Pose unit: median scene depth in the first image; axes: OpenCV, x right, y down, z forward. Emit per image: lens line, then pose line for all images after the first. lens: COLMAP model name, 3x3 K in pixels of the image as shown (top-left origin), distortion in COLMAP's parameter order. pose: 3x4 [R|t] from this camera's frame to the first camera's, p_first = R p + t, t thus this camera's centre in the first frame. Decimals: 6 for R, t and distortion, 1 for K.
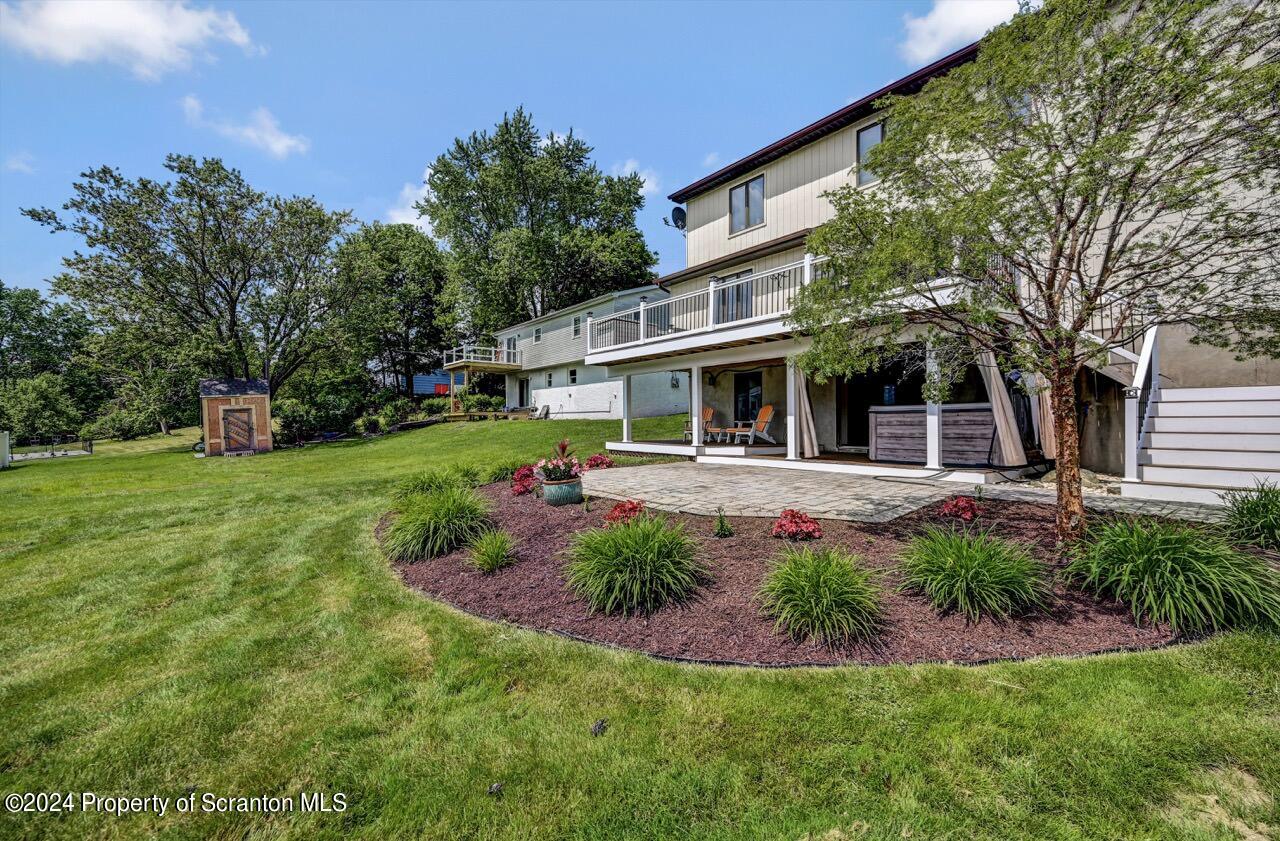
lens RADIAL K [[514.4, 0, 646.1], [0, 514.4, 416.7], [0, 0, 1]] dist [-0.000278, -0.000002]
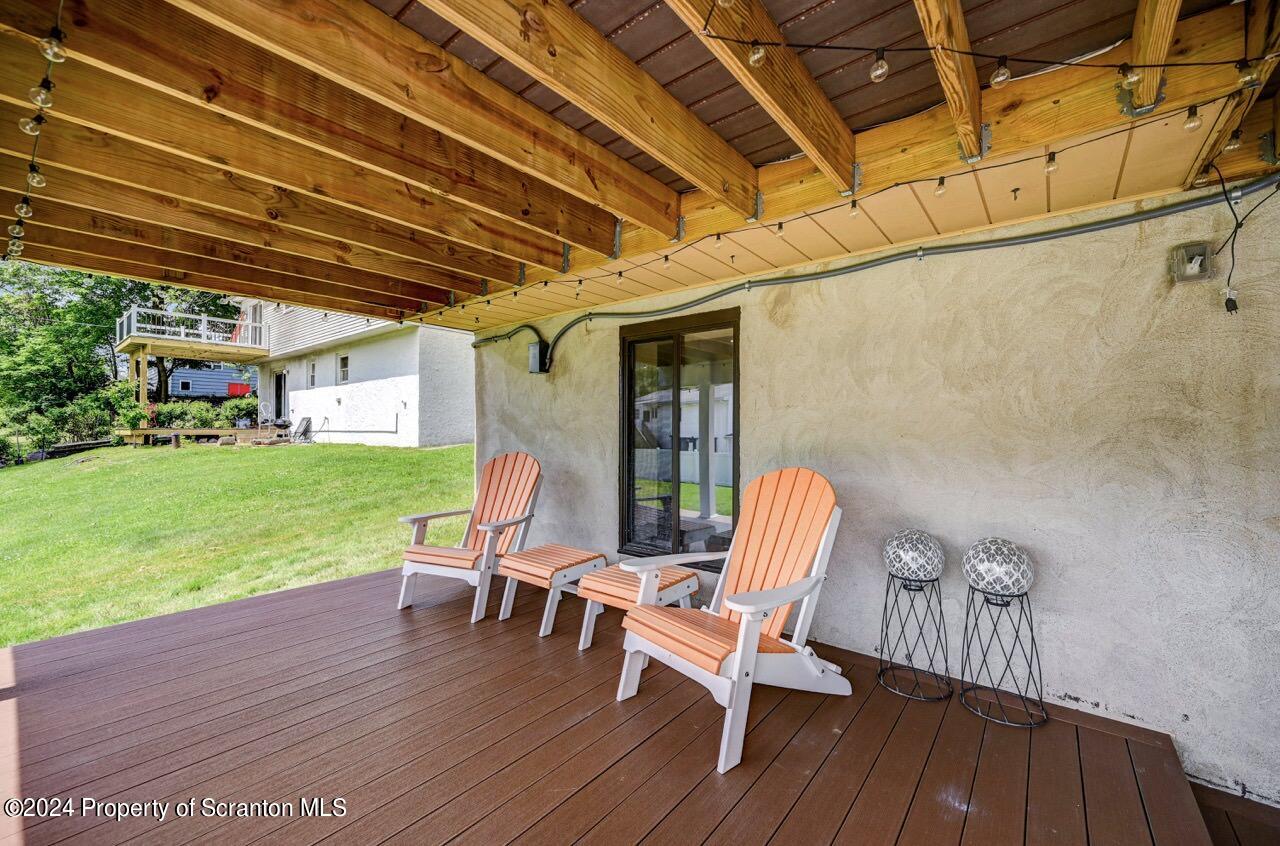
lens RADIAL K [[511.0, 0, 637.1], [0, 511.0, 427.1], [0, 0, 1]] dist [-0.000254, -0.000011]
pose [[0.980312, 0.012483, 0.197062, 0.128933], [-0.012756, 0.999919, 0.000116, -0.033237], [-0.197044, -0.002627, 0.980391, 0.740731]]
